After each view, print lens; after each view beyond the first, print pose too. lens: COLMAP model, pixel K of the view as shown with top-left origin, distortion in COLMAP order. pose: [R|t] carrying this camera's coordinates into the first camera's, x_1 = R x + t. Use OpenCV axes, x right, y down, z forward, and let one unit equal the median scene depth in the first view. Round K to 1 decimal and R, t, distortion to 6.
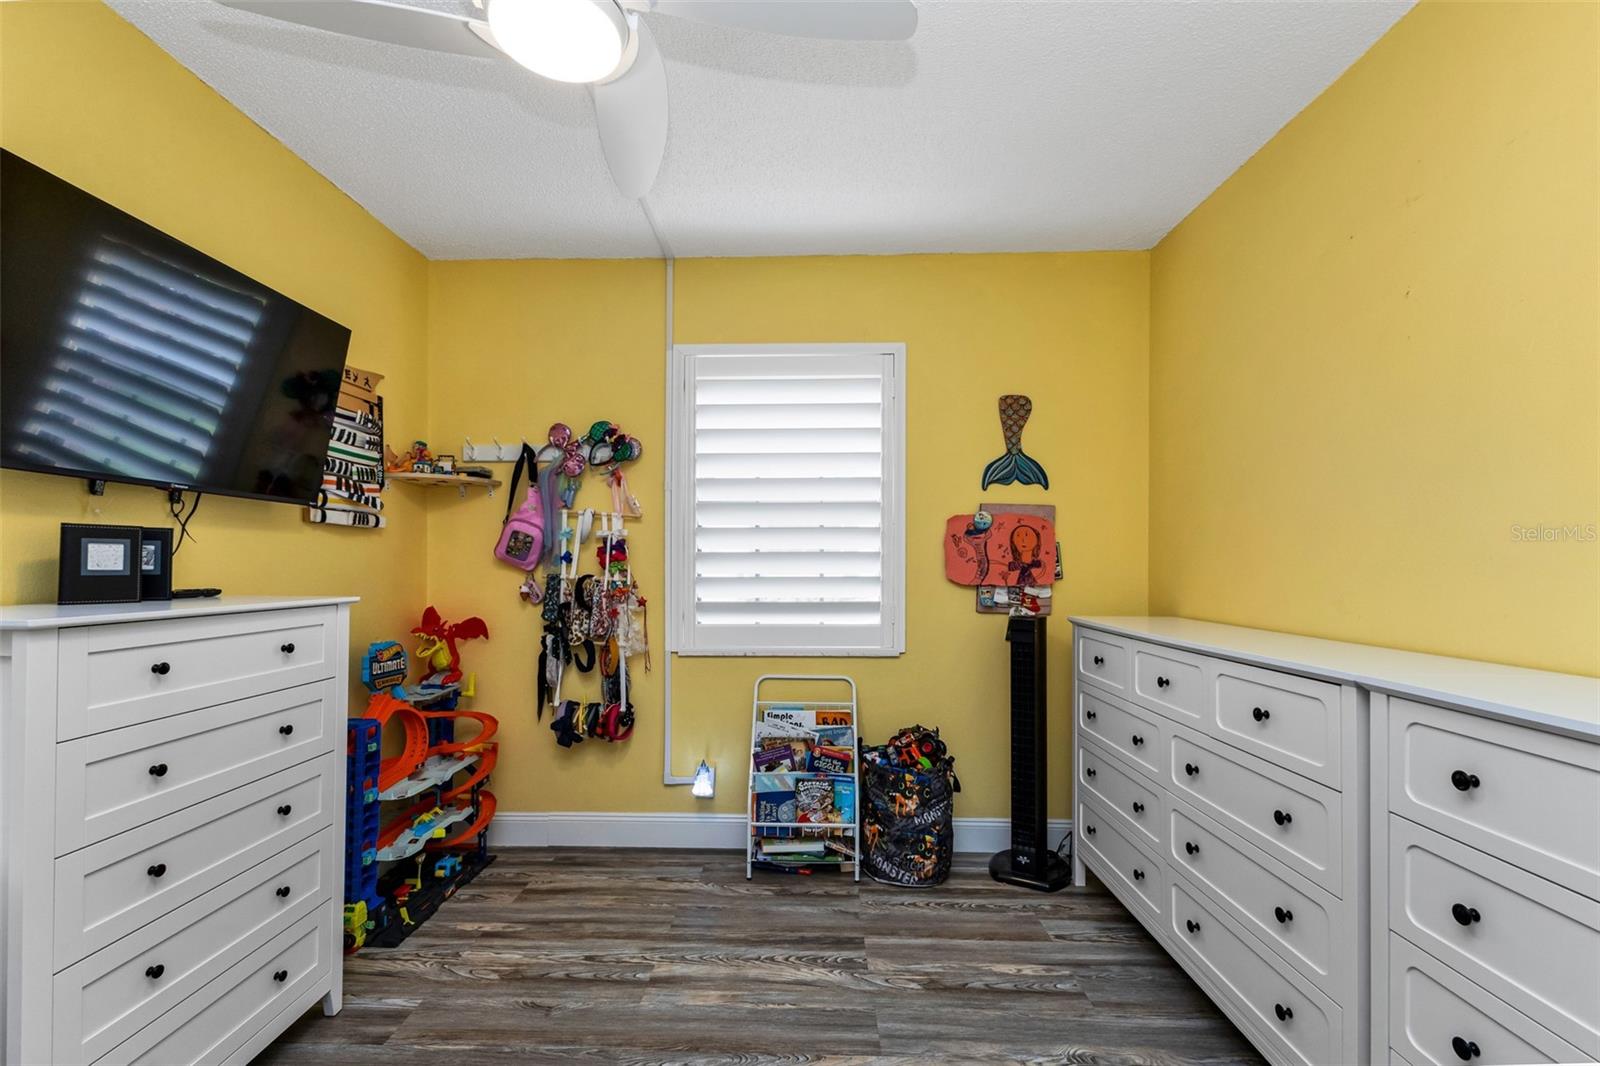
lens RADIAL K [[702.2, 0, 793.3], [0, 702.2, 560.8], [0, 0, 1]] dist [0.001505, 0.000023]
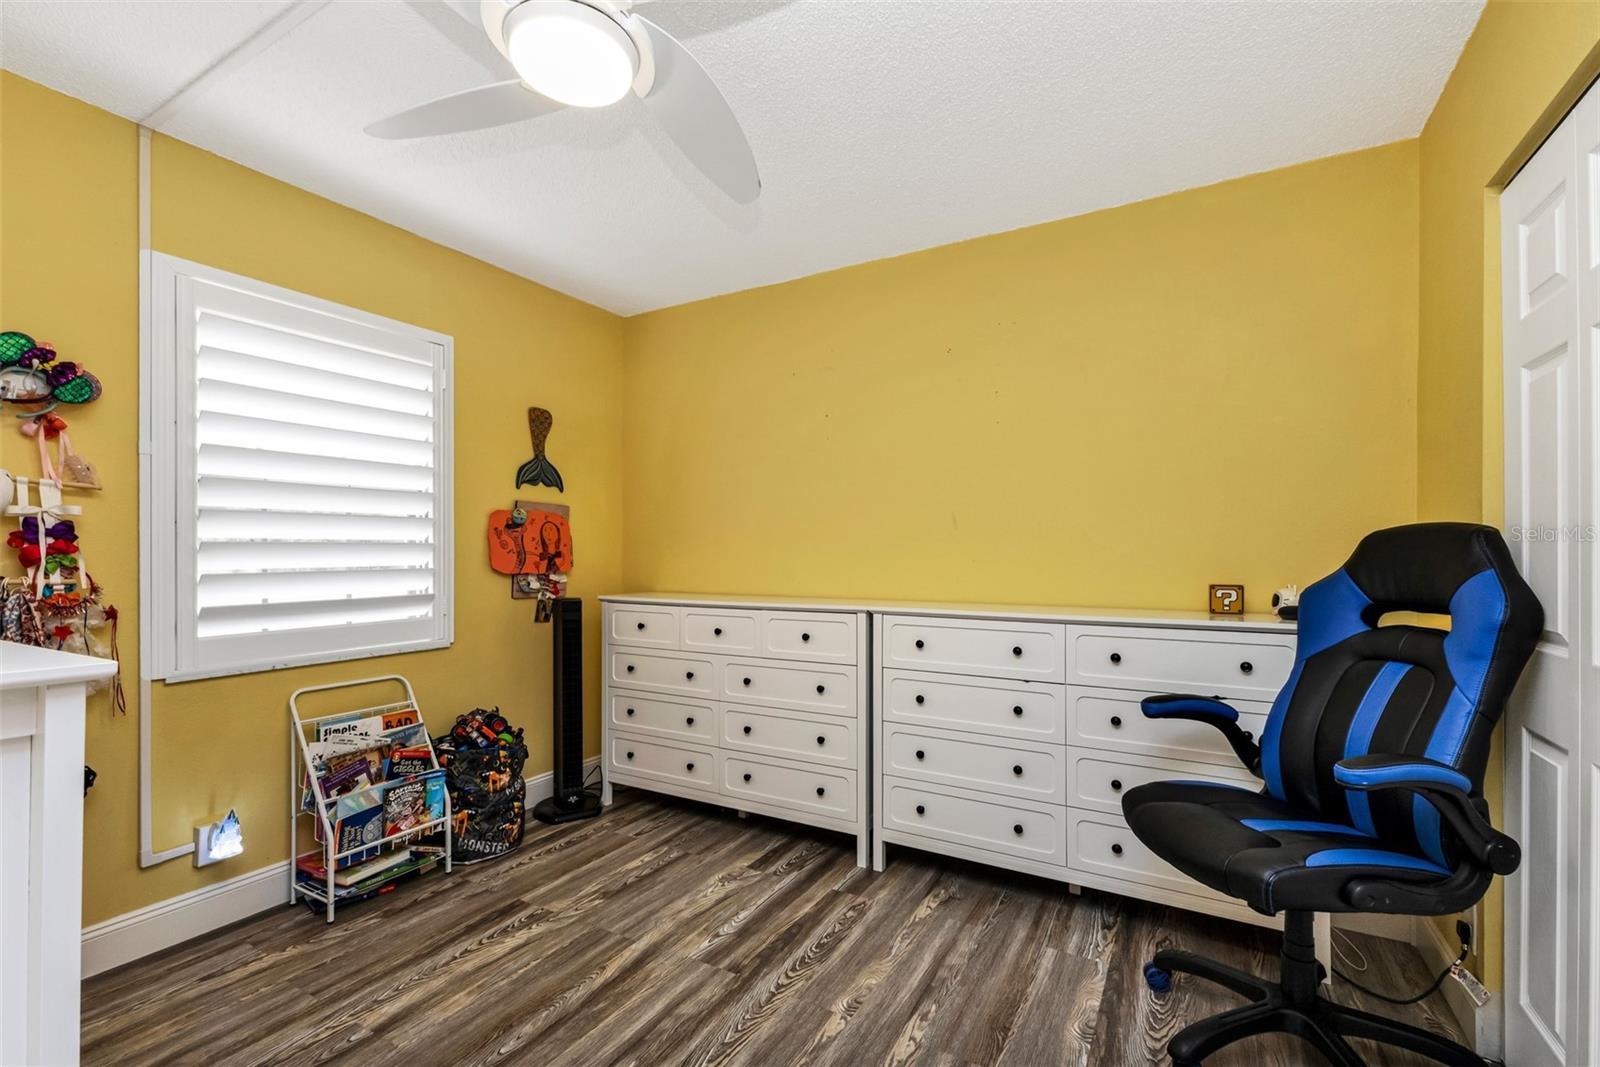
lens RADIAL K [[694.8, 0, 800.3], [0, 694.8, 549.6], [0, 0, 1]] dist [0.000697, -0.000131]
pose [[0.470767, 0.000008, 0.882258, -0.527917], [-0.000997, 0.999999, 0.000523, -0.005201], [-0.882257, -0.001126, 0.470766, 0.089588]]
